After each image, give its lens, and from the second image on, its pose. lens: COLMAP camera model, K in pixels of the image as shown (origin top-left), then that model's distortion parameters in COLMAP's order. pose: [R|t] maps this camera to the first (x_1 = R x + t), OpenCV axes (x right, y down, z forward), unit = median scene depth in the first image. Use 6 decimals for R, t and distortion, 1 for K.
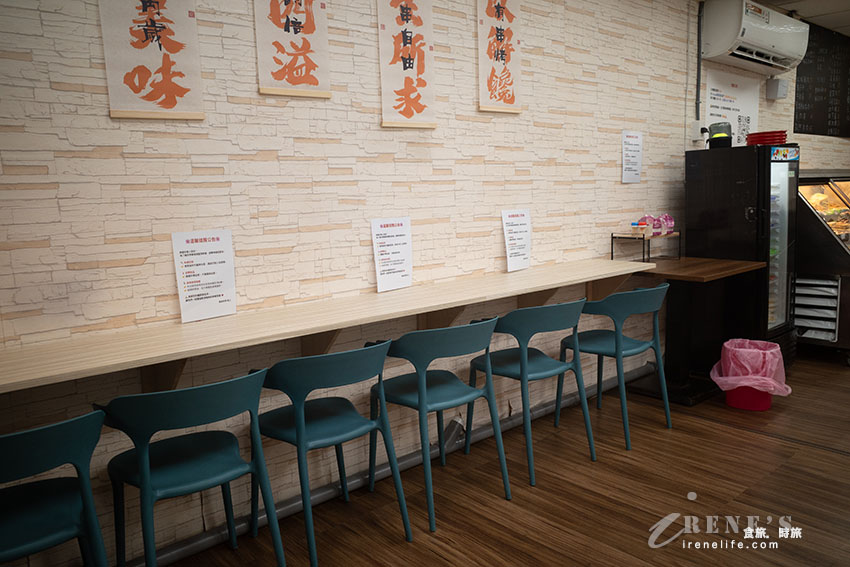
lens RADIAL K [[629.6, 0, 433.0], [0, 629.6, 281.8], [0, 0, 1]] dist [-0.030542, 0.024185]
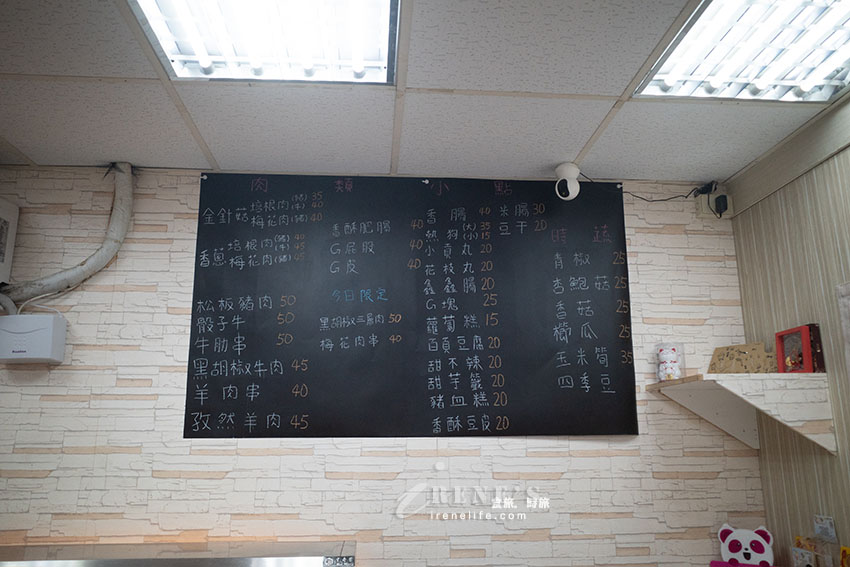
lens RADIAL K [[629.6, 0, 428.9], [0, 629.6, 276.3], [0, 0, 1]] dist [-0.030542, 0.024185]
pose [[0.815043, -0.097682, -0.571107, 0.519198], [-0.105639, 0.944111, -0.312241, -0.070461], [0.569689, 0.314821, 0.759172, 0.423614]]
